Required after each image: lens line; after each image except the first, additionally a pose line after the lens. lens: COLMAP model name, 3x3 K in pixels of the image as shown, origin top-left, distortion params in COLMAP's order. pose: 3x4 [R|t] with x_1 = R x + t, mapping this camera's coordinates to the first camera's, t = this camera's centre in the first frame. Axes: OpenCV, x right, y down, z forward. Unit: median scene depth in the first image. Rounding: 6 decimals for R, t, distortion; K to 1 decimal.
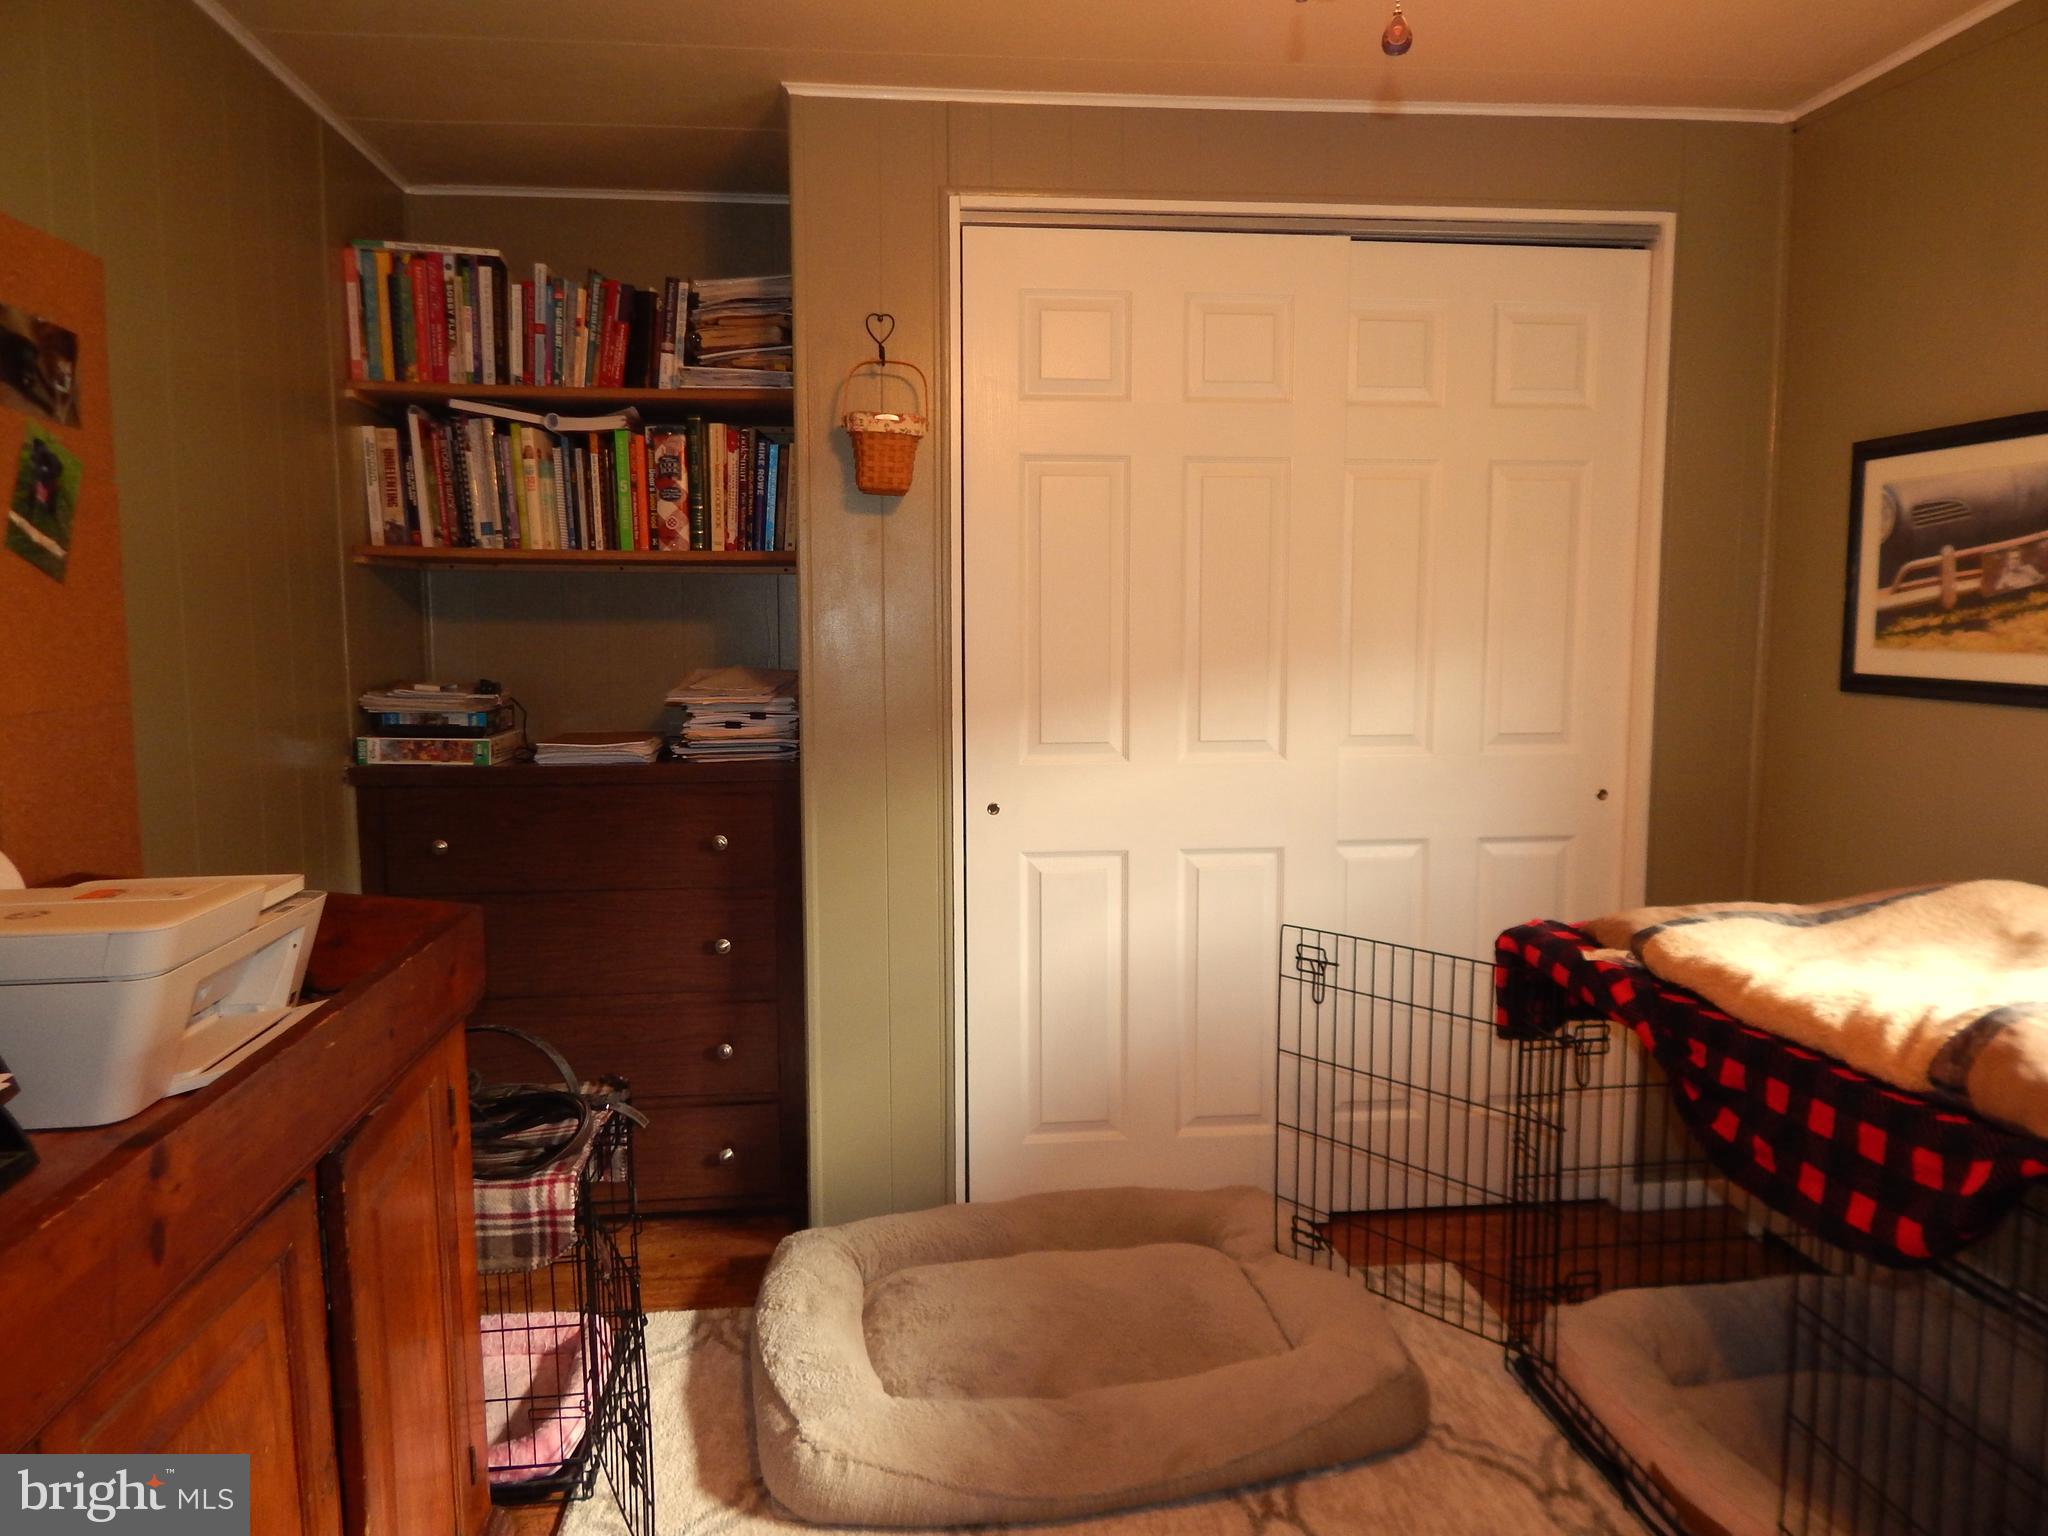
lens RADIAL K [[1350.0, 0, 1028.5], [0, 1350.0, 758.4], [0, 0, 1]] dist [0.014314, -0.014126]
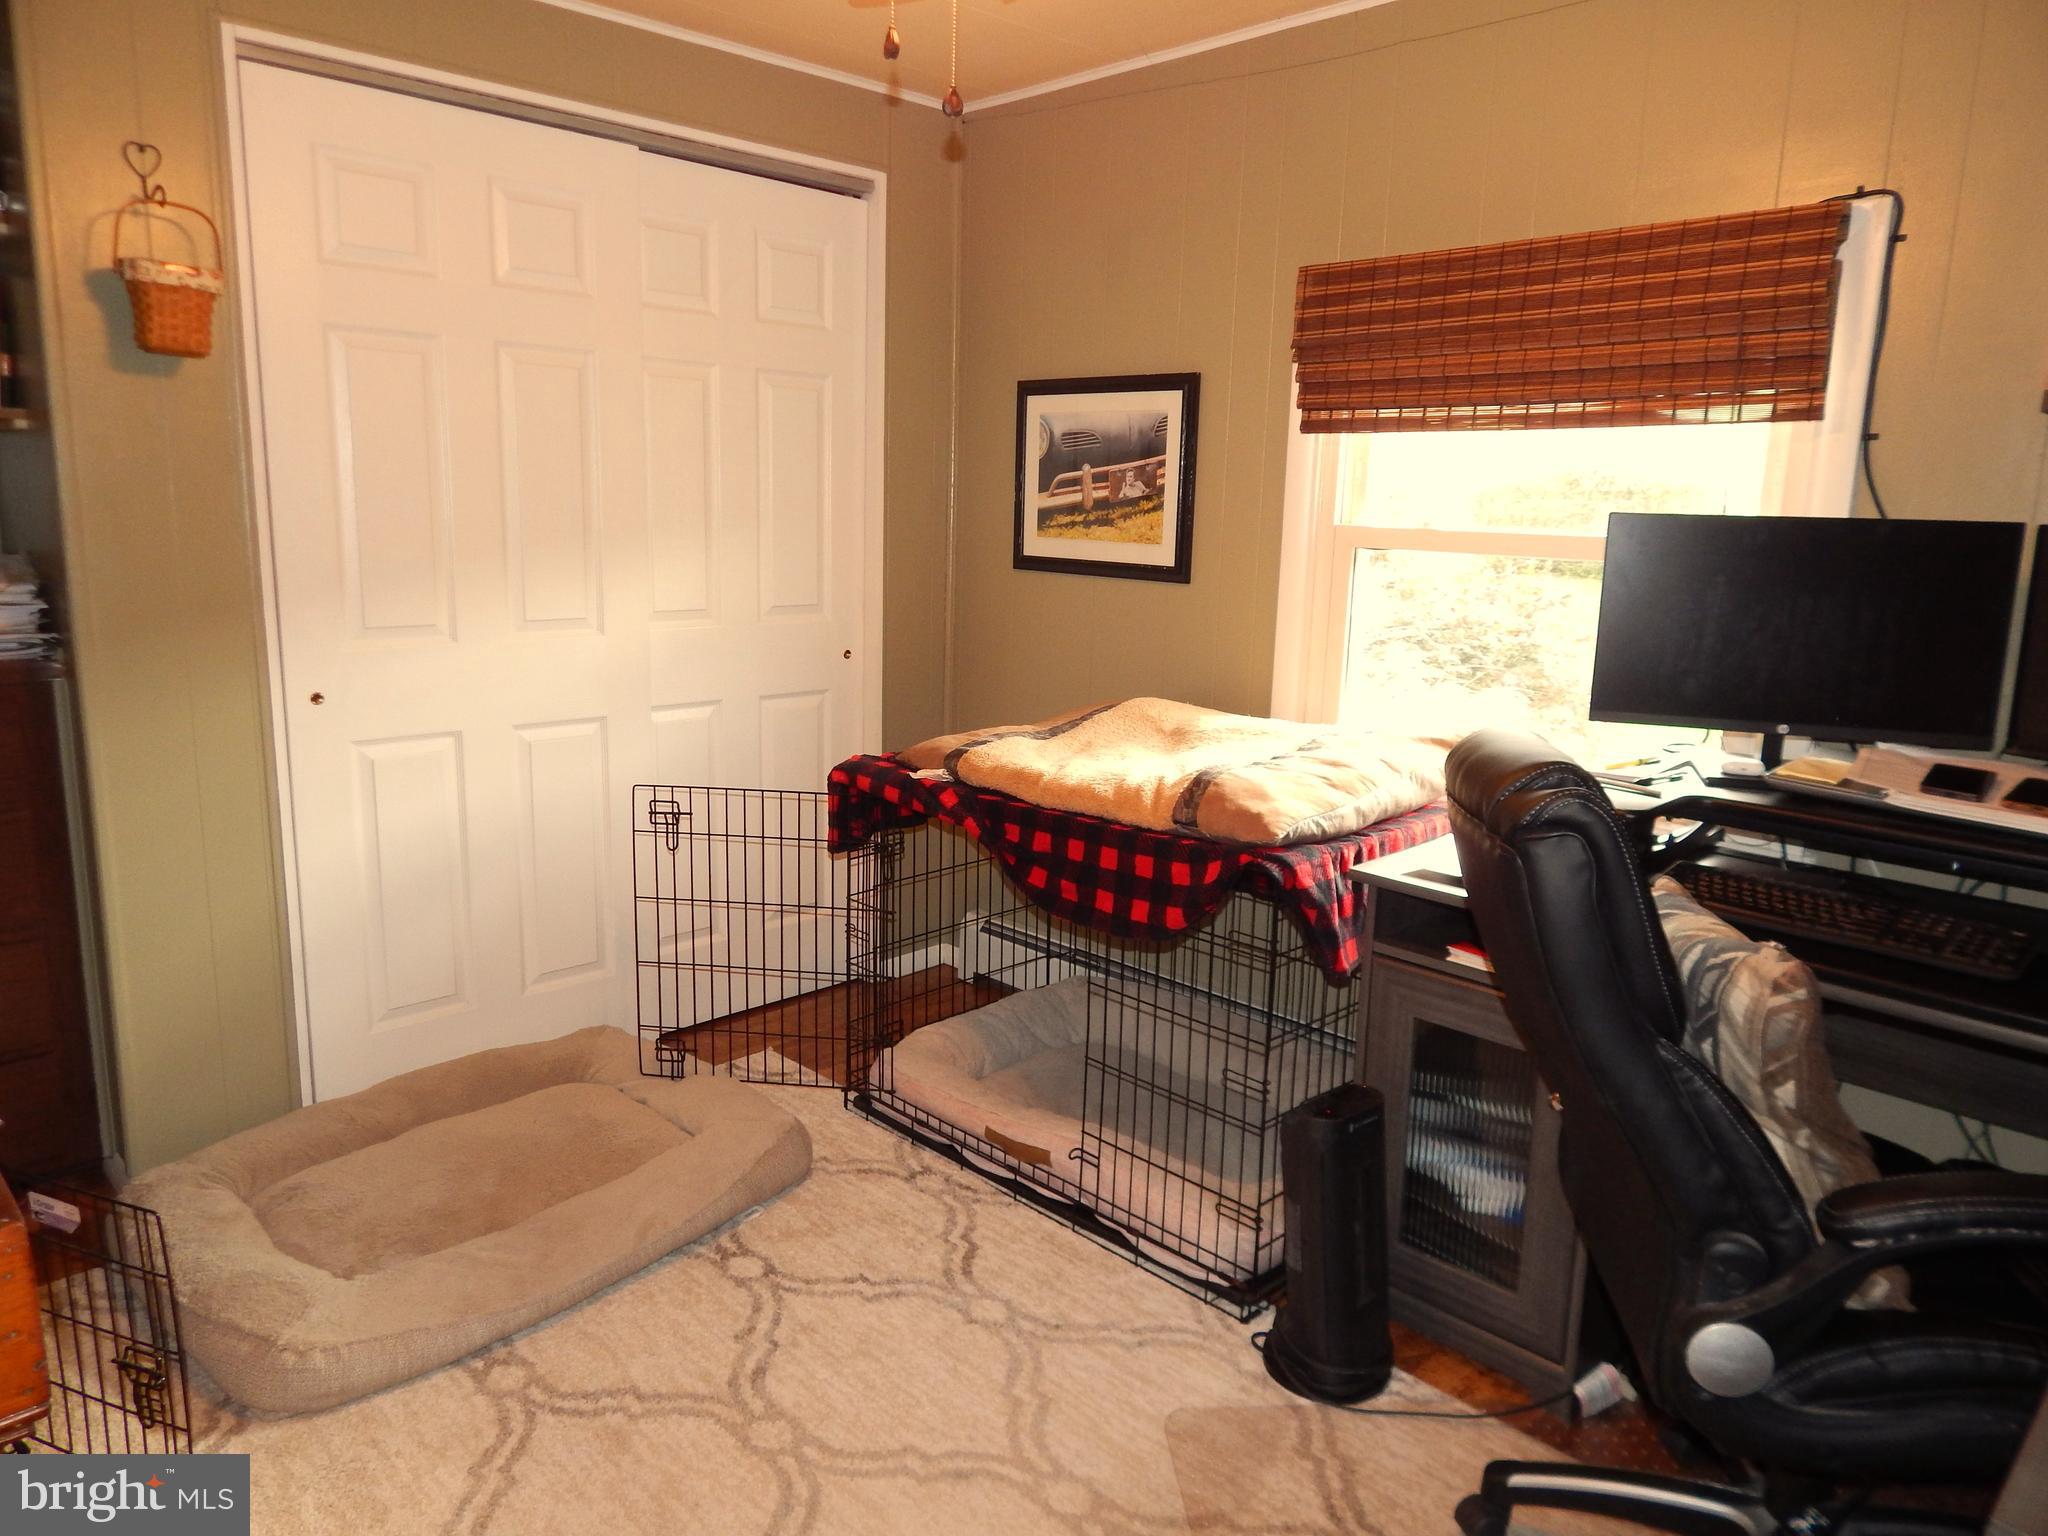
lens RADIAL K [[1350.0, 0, 1016.9], [0, 1350.0, 766.3], [0, 0, 1]] dist [0.014314, -0.014126]
pose [[0.785032, -0.098293, 0.611606, -0.261025], [0.036375, 0.992942, 0.112889, -0.006753], [-0.618386, -0.066374, 0.783067, -0.071176]]
